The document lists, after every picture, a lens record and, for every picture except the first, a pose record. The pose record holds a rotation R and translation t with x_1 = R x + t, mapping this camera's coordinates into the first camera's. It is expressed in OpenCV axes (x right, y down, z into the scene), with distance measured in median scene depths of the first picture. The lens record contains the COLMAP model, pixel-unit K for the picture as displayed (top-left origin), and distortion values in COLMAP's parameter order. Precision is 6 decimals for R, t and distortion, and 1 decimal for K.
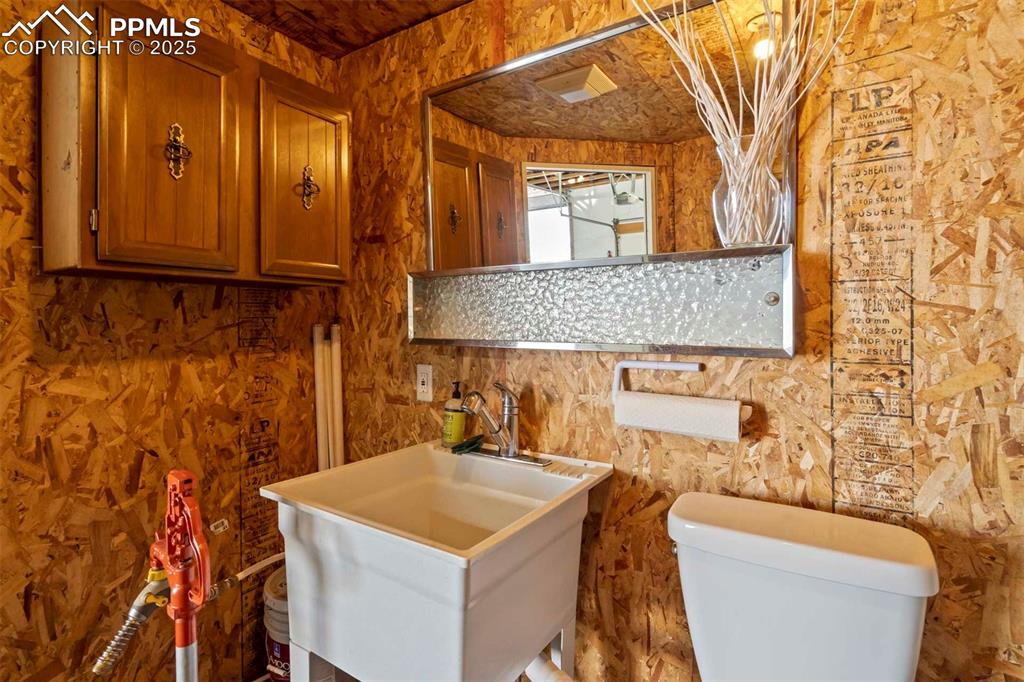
lens RADIAL K [[472.9, 0, 536.2], [0, 472.9, 320.8], [0, 0, 1]] dist [0.003357, -0.000104]
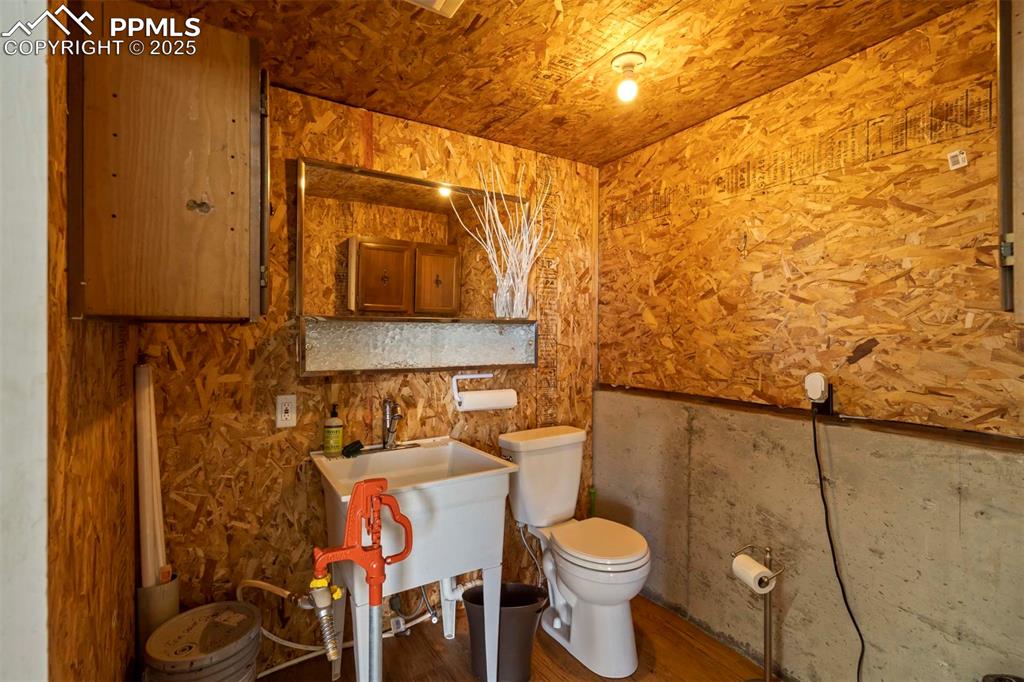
lens RADIAL K [[472.9, 0, 507.3], [0, 472.9, 337.1], [0, 0, 1]] dist [0.003357, -0.000104]
pose [[0.449270, -0.003781, 0.893388, -1.104528], [-0.003705, 0.999975, 0.006095, -0.058767], [-0.893388, -0.006048, 0.449245, 0.030286]]
